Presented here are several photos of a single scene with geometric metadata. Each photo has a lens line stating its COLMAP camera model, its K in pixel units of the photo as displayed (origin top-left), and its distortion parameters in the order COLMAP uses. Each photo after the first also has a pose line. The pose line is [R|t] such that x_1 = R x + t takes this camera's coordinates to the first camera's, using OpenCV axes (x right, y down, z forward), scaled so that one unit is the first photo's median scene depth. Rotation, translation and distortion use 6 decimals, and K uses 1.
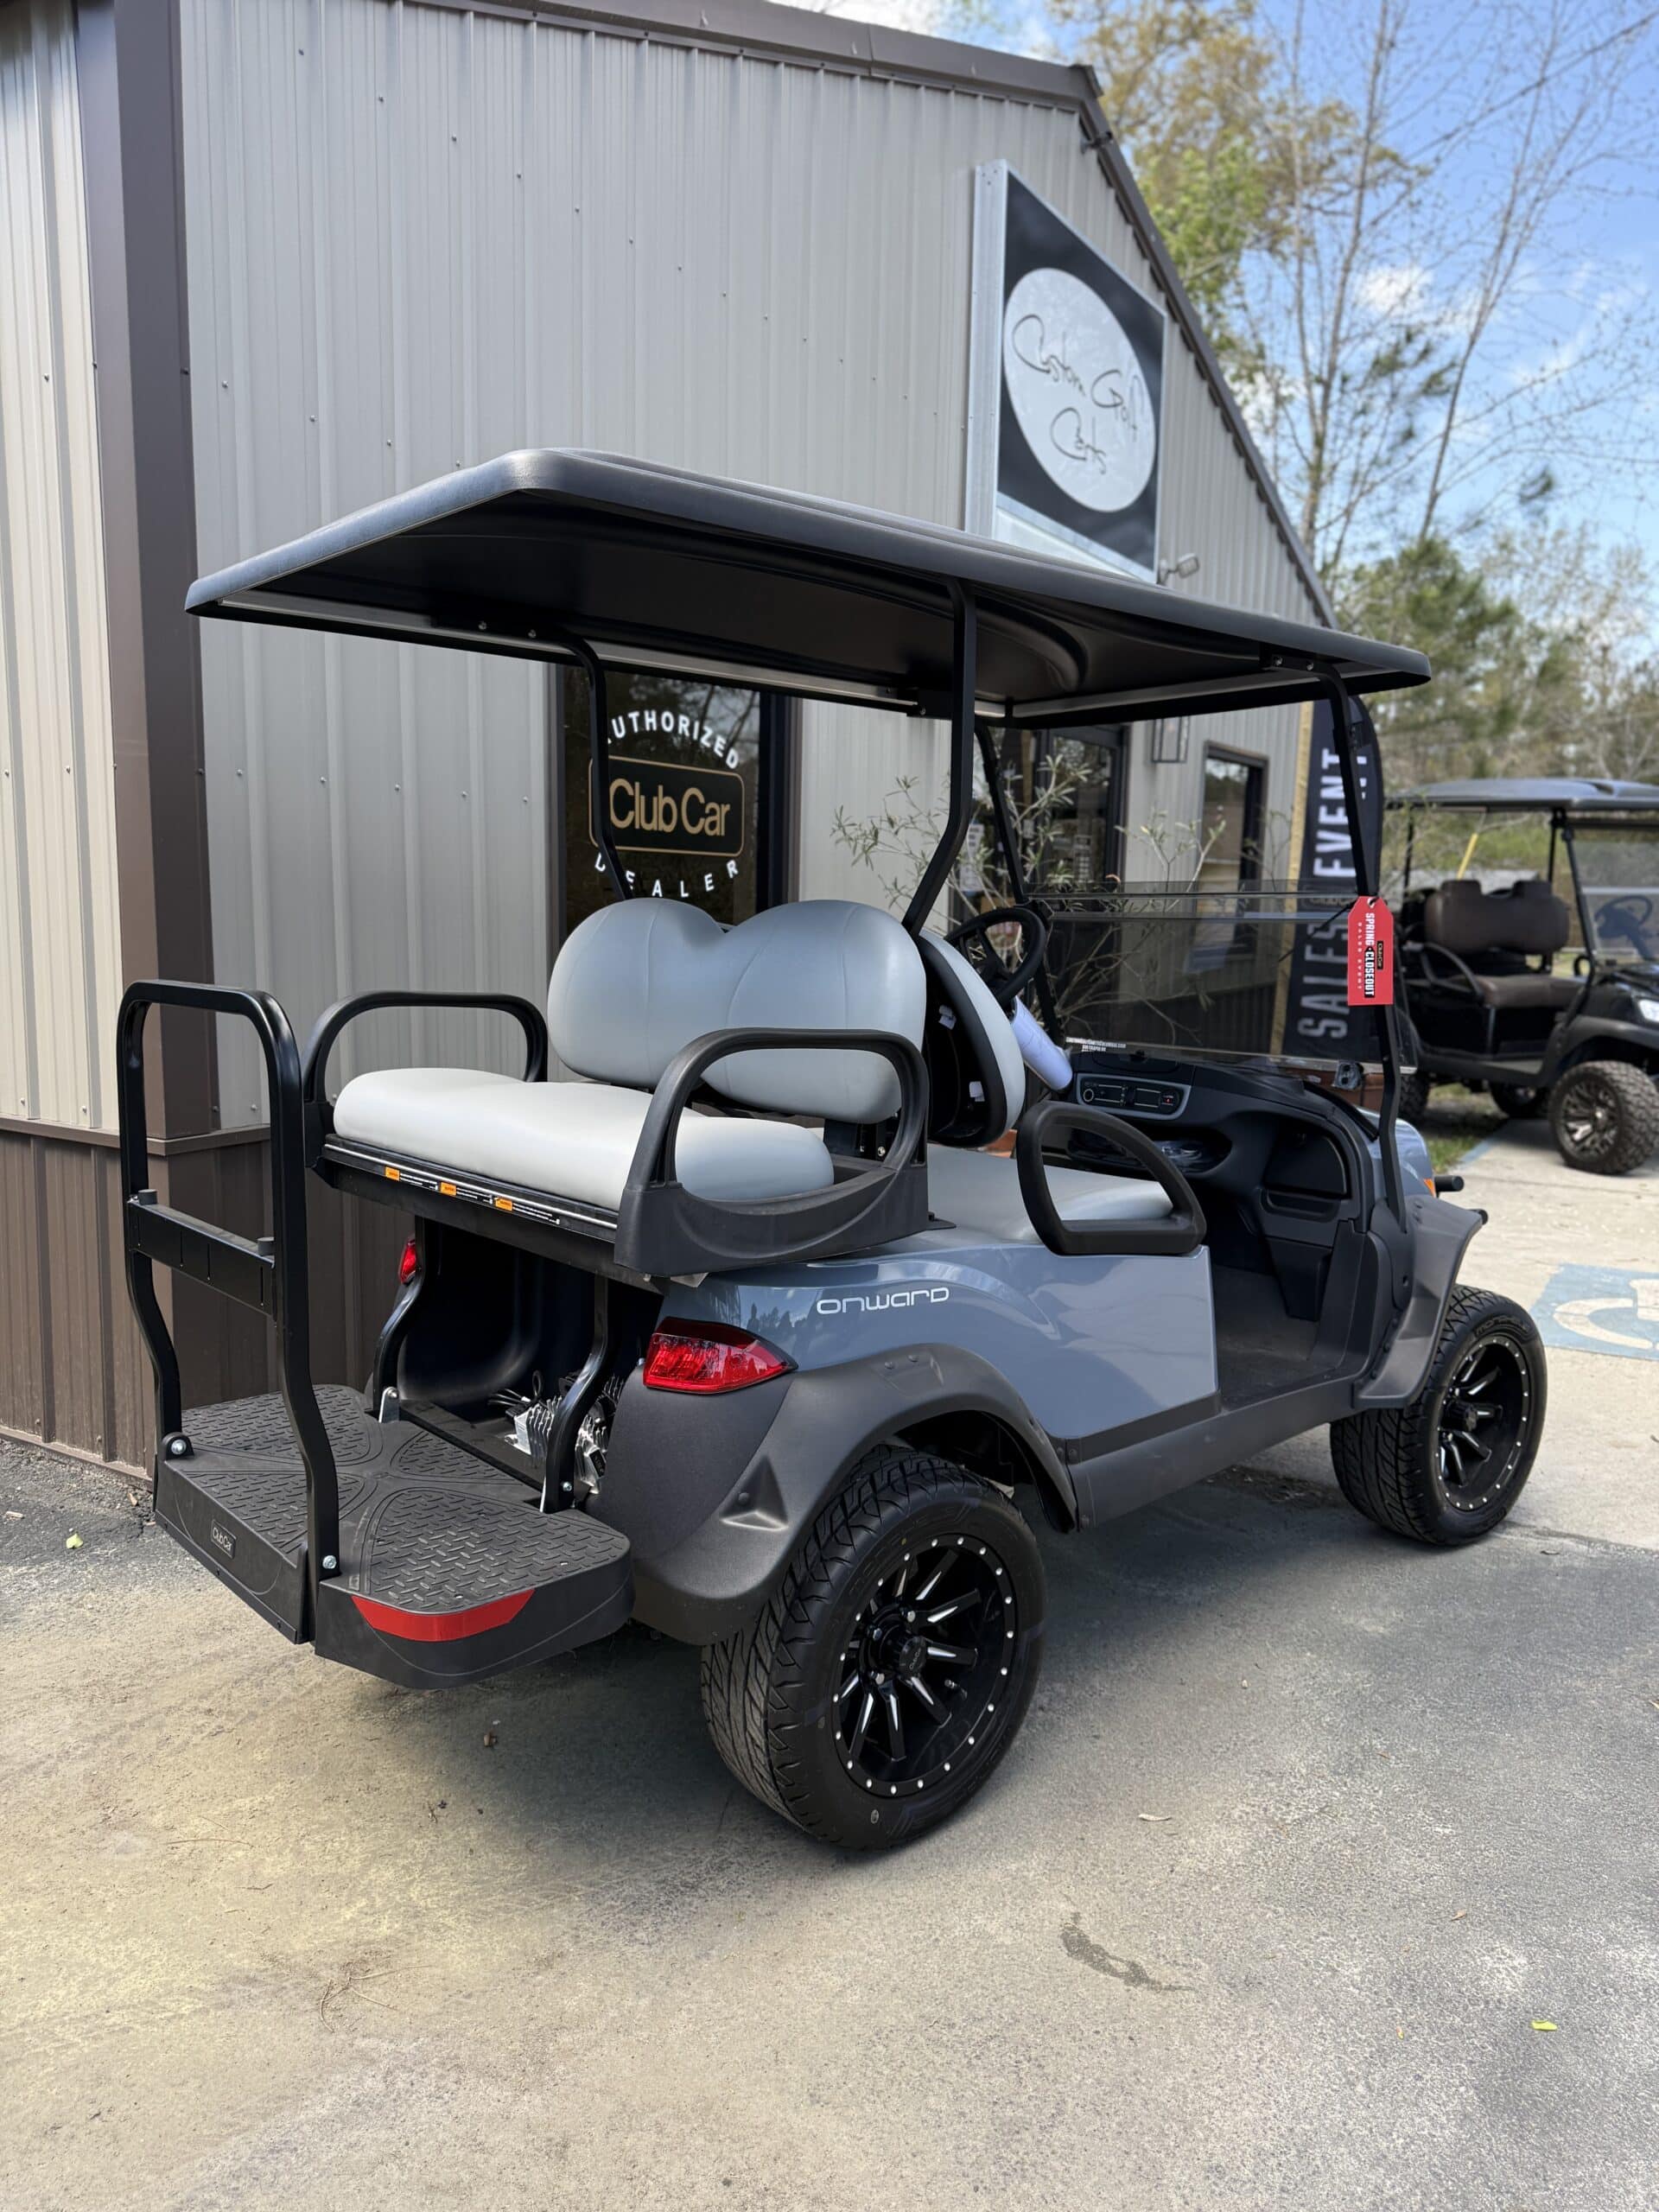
lens RADIAL K [[1571.0, 0, 831.7], [0, 1571.0, 1134.0], [0, 0, 1]] dist [0.030744, -0.032053]
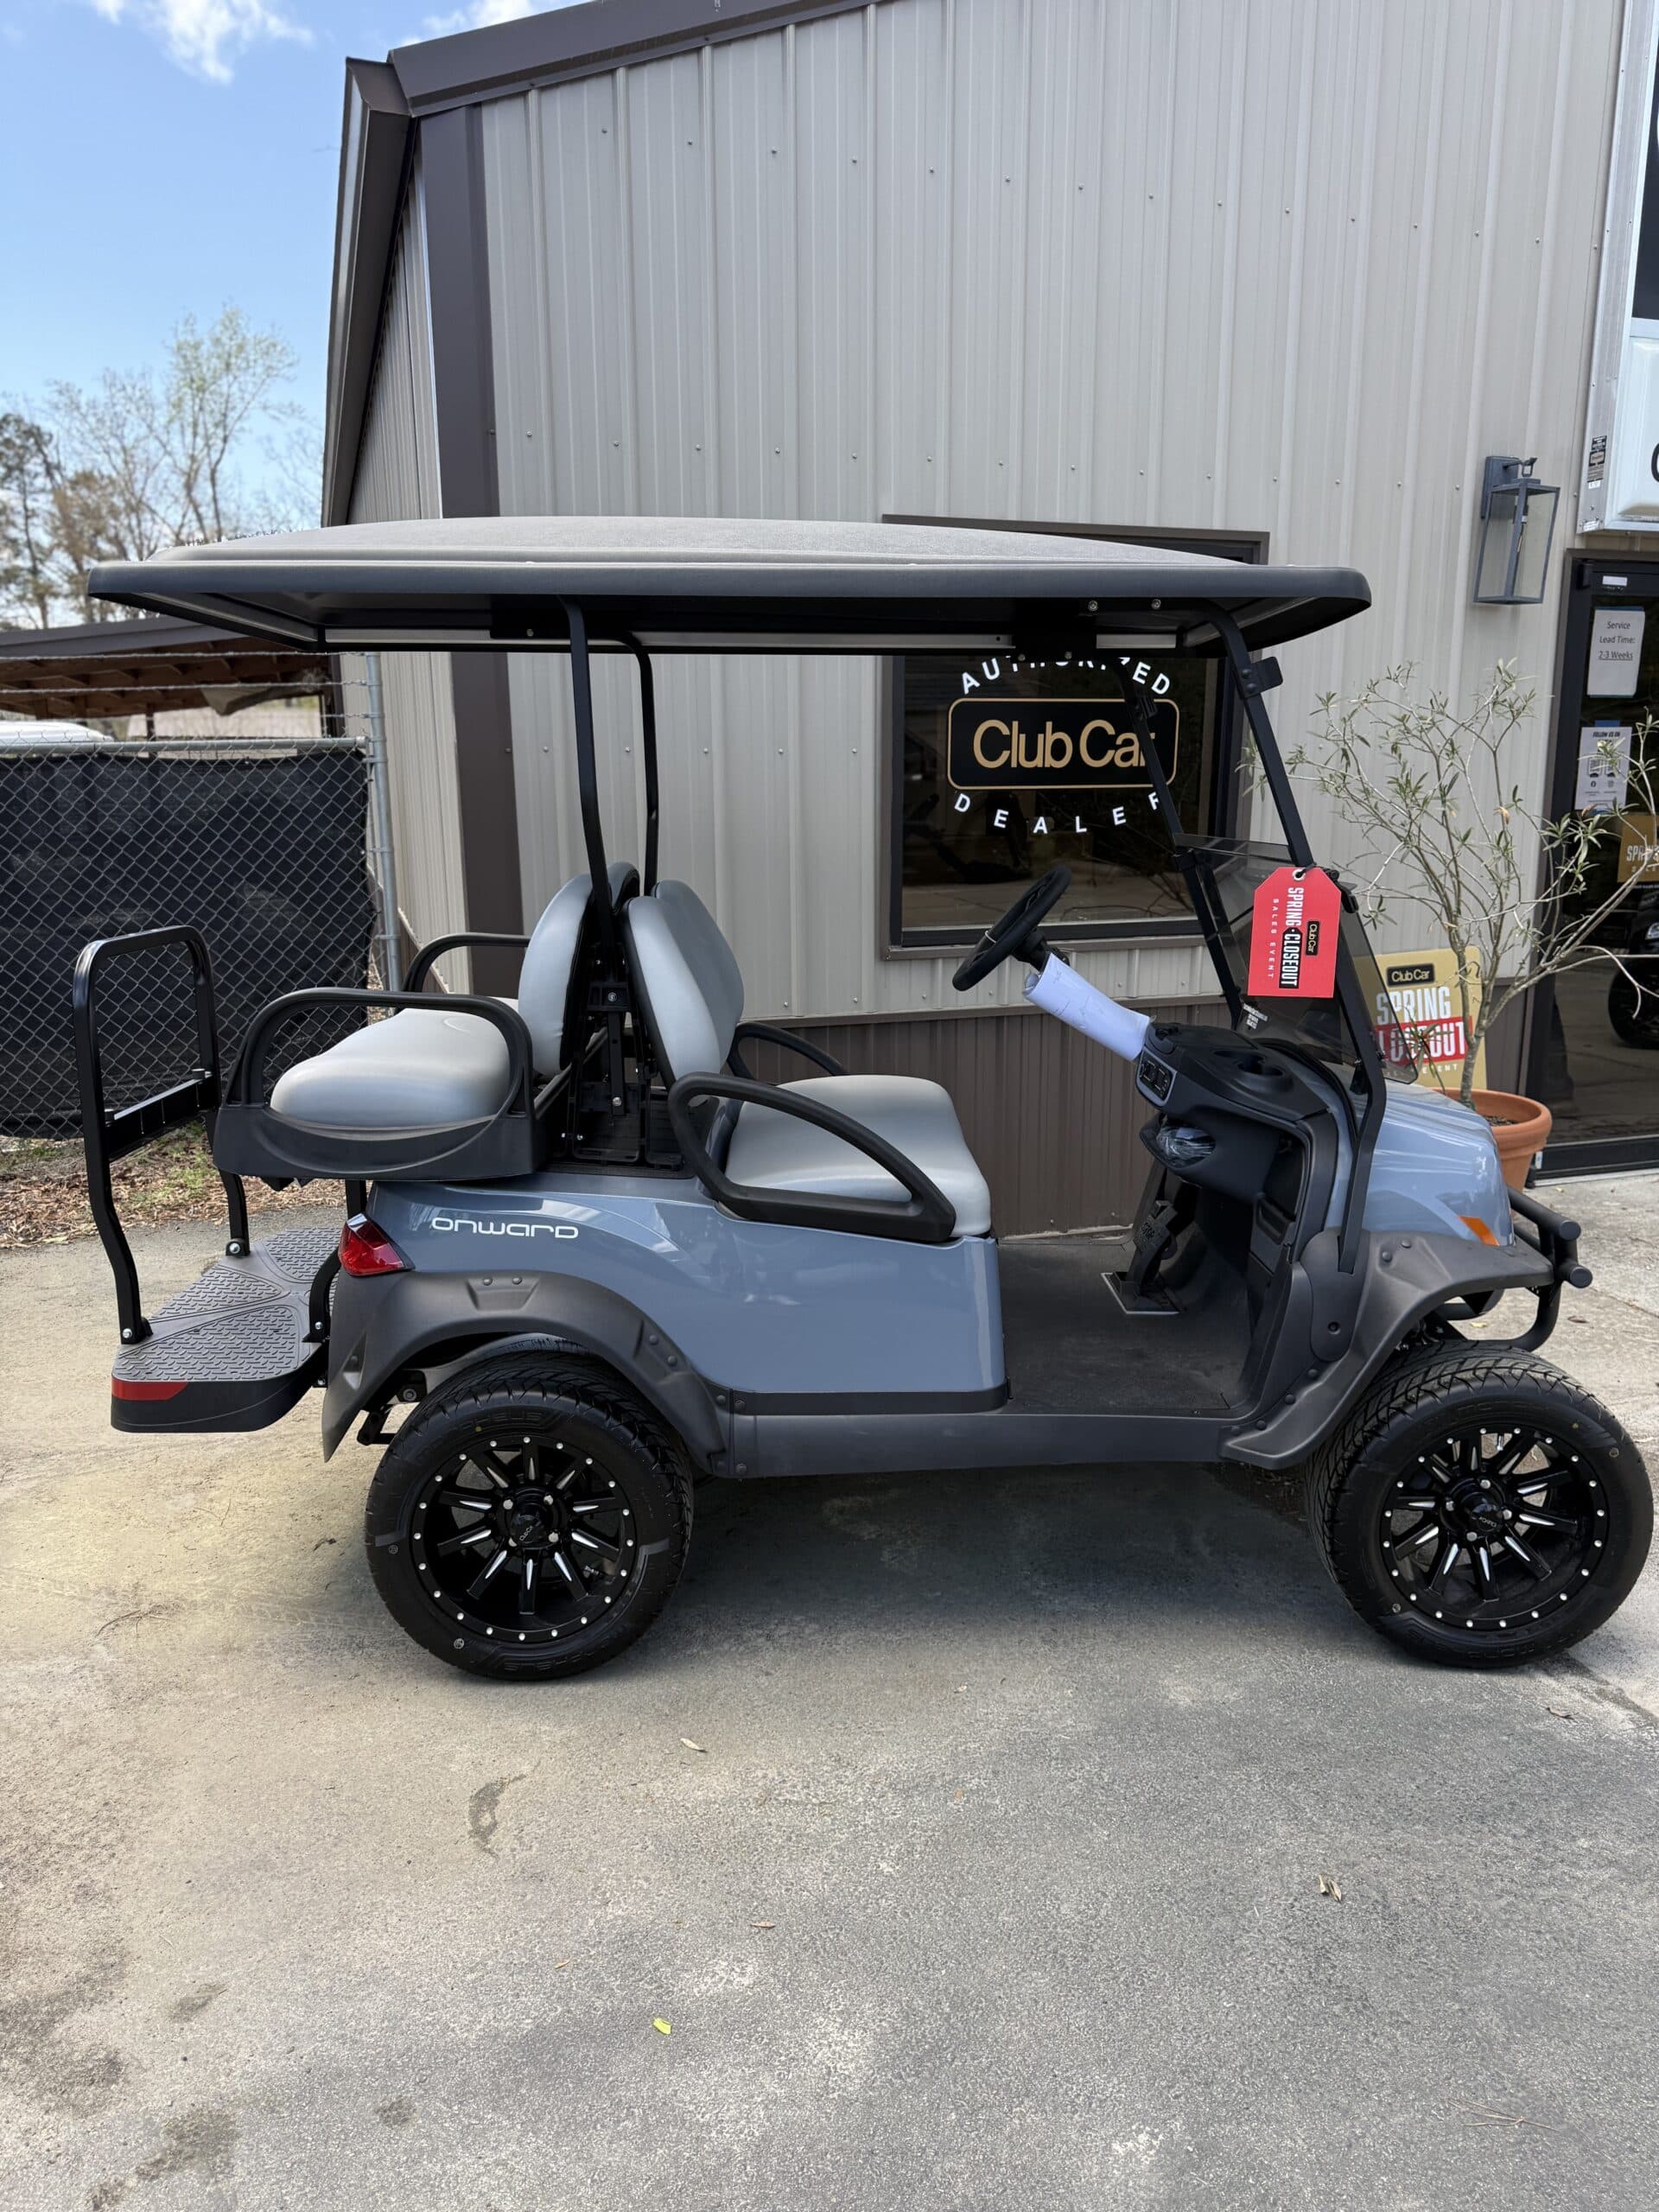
lens RADIAL K [[1571.0, 0, 824.2], [0, 1571.0, 1124.7], [0, 0, 1]] dist [0.030744, -0.032053]
pose [[0.757047, 0.124145, -0.641458, 0.450712], [-0.081101, 0.992045, 0.096281, -0.048318], [0.648307, -0.020866, 0.761093, 0.123542]]
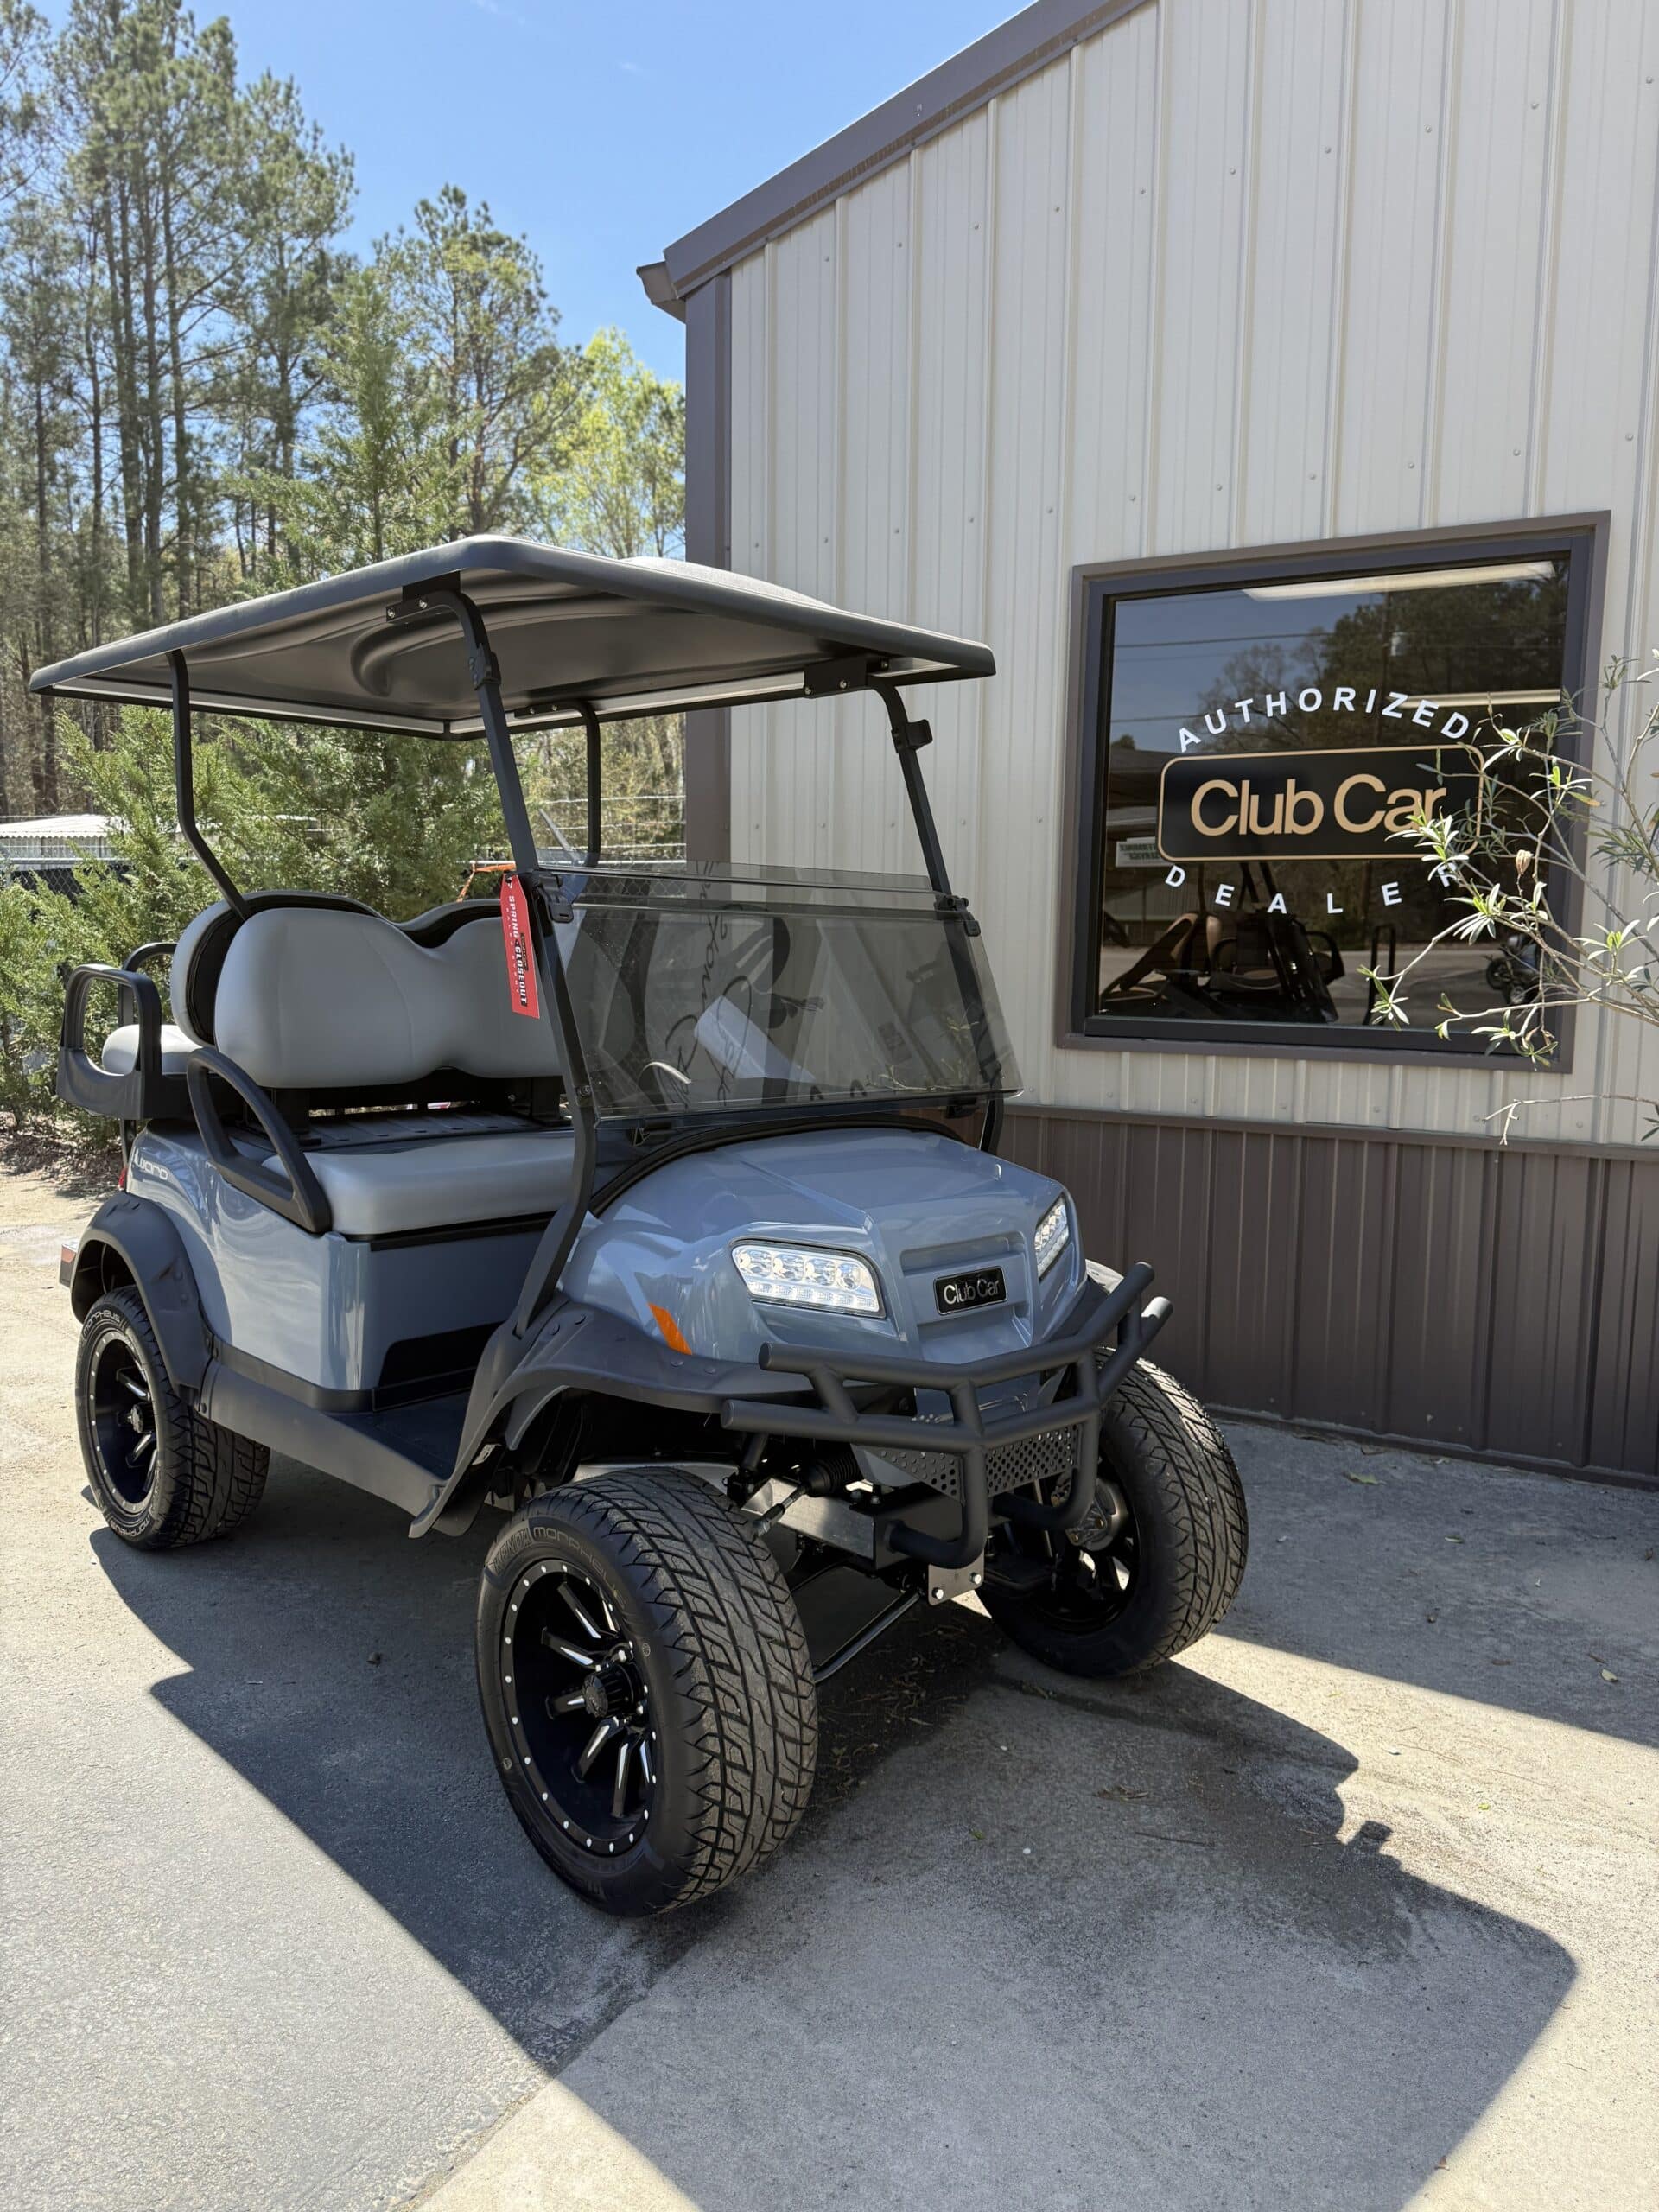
lens RADIAL K [[1571.0, 0, 808.7], [0, 1571.0, 1113.1], [0, 0, 1]] dist [0.030744, -0.032053]
pose [[0.031420, 0.102059, -0.994282, 0.706300], [-0.159901, 0.982474, 0.095794, -0.084490], [0.986633, 0.155977, 0.047189, 0.713686]]
